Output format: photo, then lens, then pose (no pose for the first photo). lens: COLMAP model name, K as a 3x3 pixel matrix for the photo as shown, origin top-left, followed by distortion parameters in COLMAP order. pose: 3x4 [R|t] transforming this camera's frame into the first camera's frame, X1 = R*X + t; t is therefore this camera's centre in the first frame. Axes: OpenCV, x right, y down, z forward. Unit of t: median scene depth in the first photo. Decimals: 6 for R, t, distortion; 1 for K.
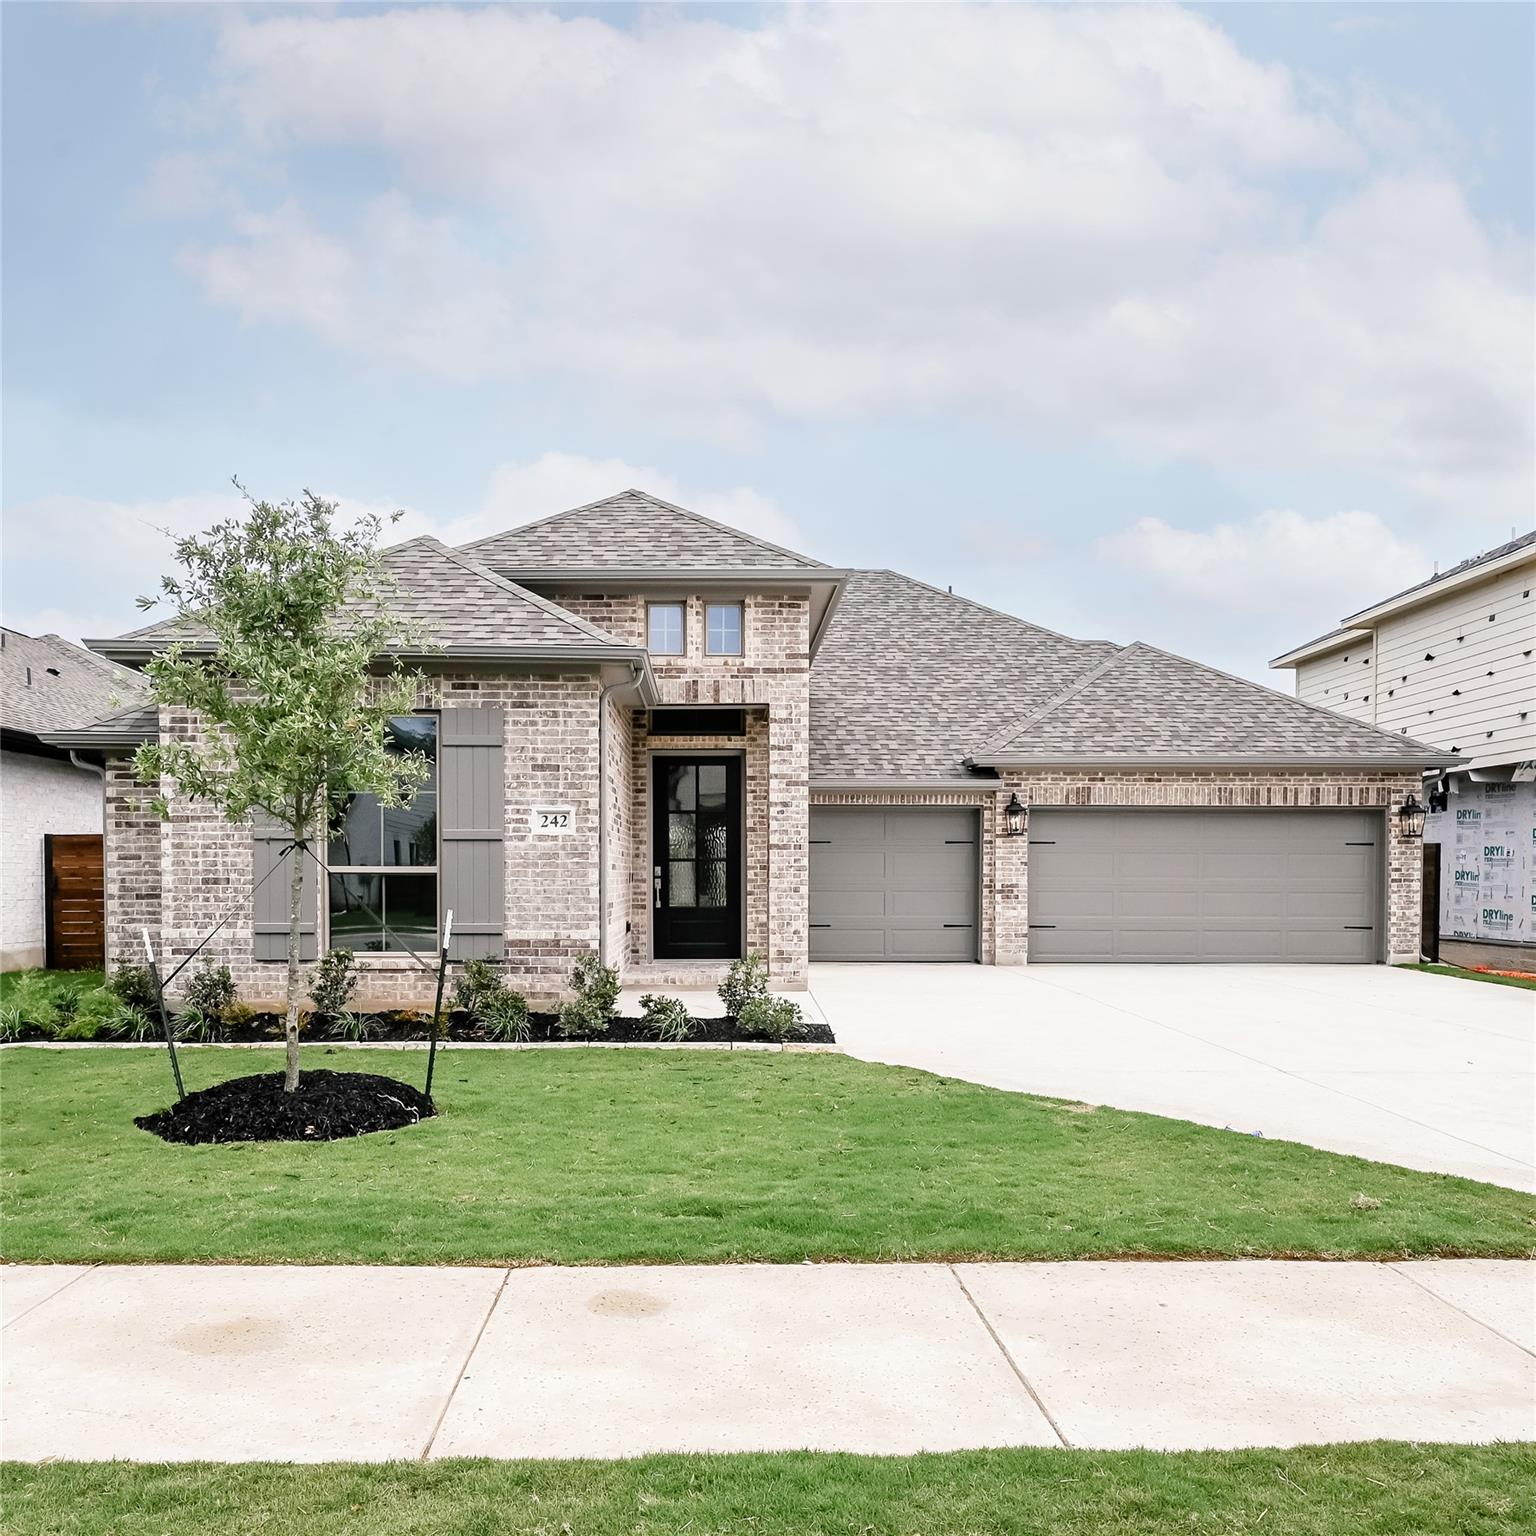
lens RADIAL K [[912.4, 0, 768.0], [0, 912.4, 768.0], [0, 0, 1]] dist [-0.000572, -0.000112]
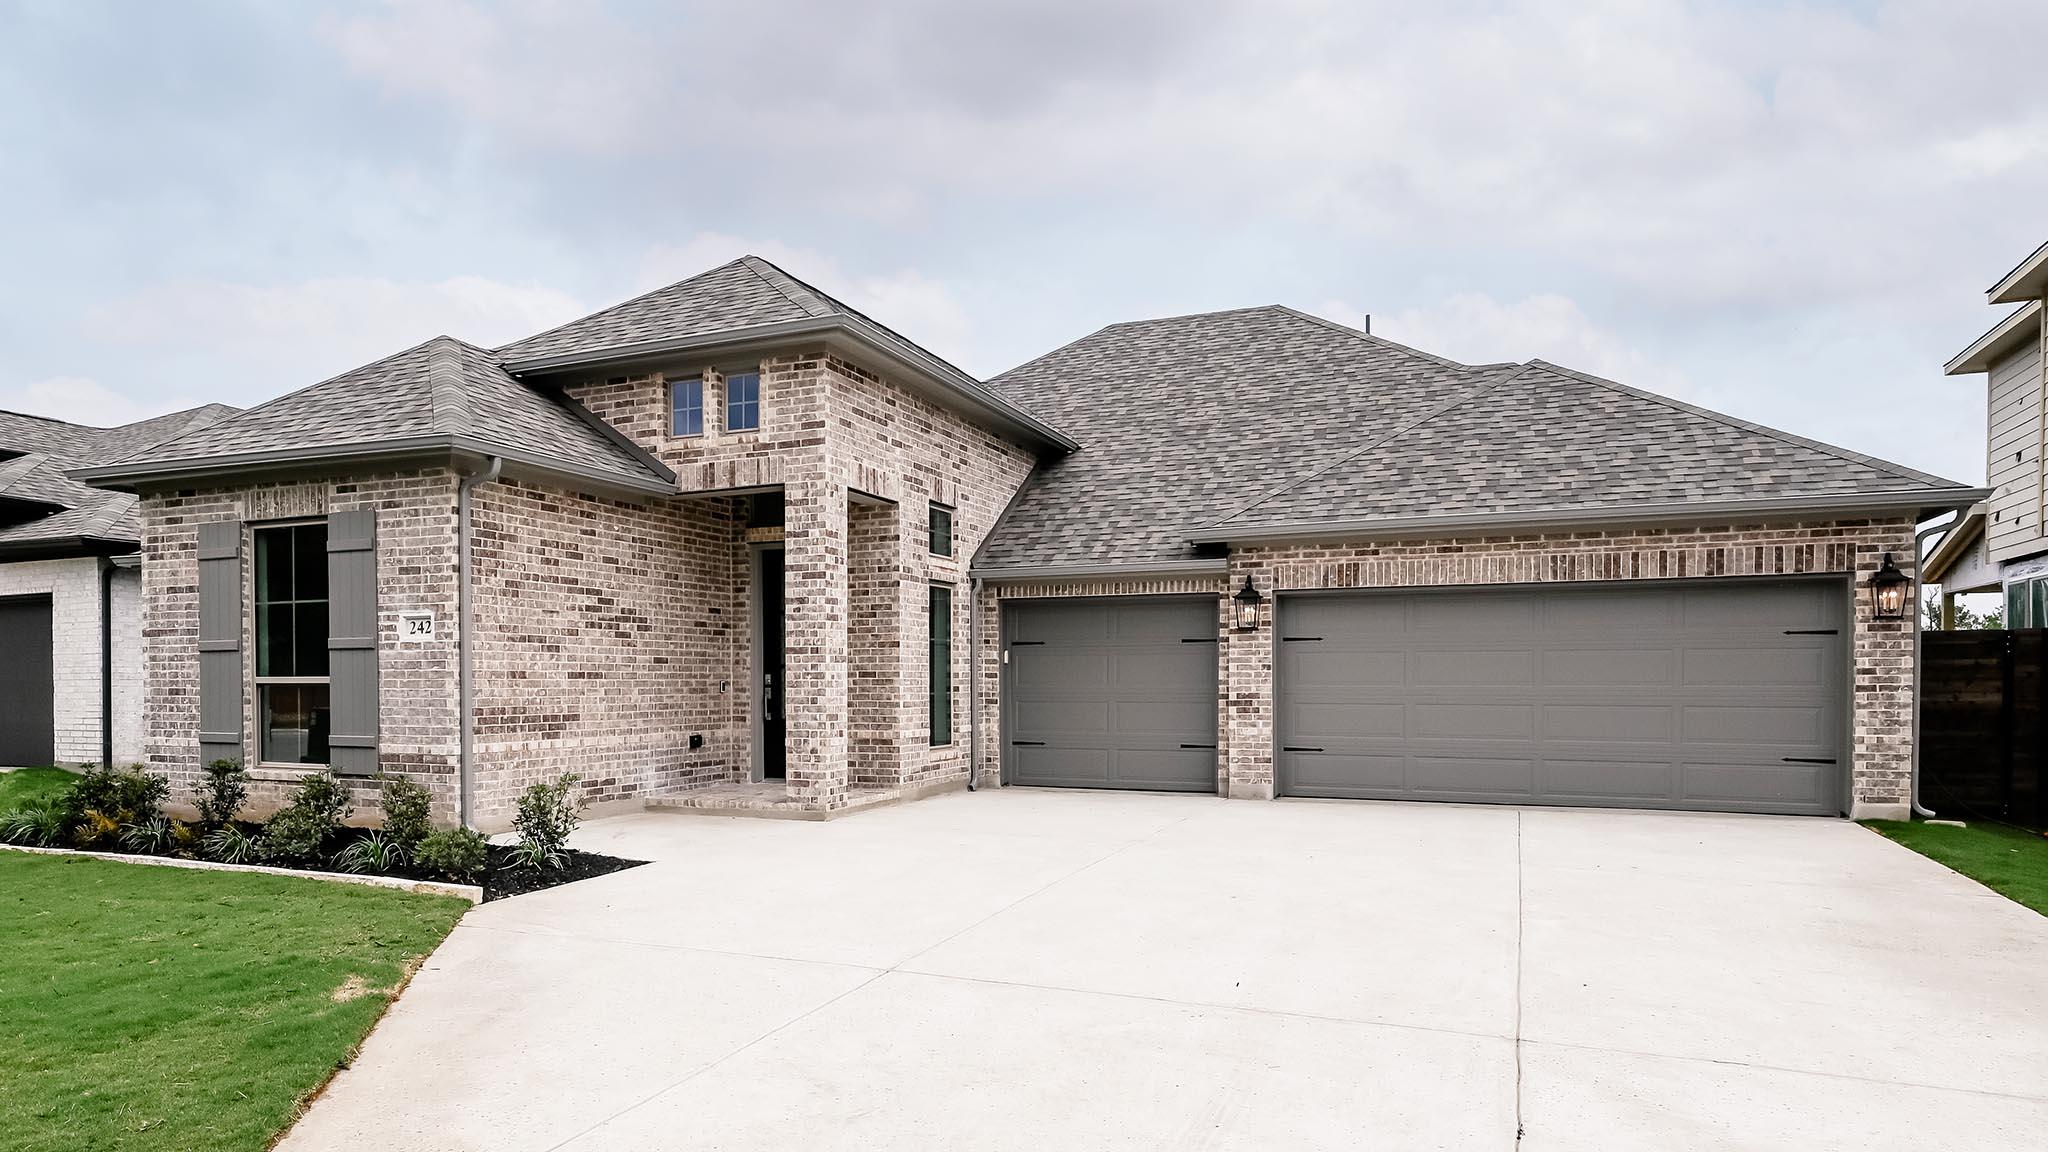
lens RADIAL K [[1009.6, 0, 1024.0], [0, 1009.6, 576.0], [0, 0, 1]] dist [0.000389, 0.000028]
pose [[0.938072, -0.039591, -0.344169, 0.384227], [0.044041, 0.999017, 0.005119, 0.015187], [0.343628, -0.019960, 0.938894, 0.134618]]
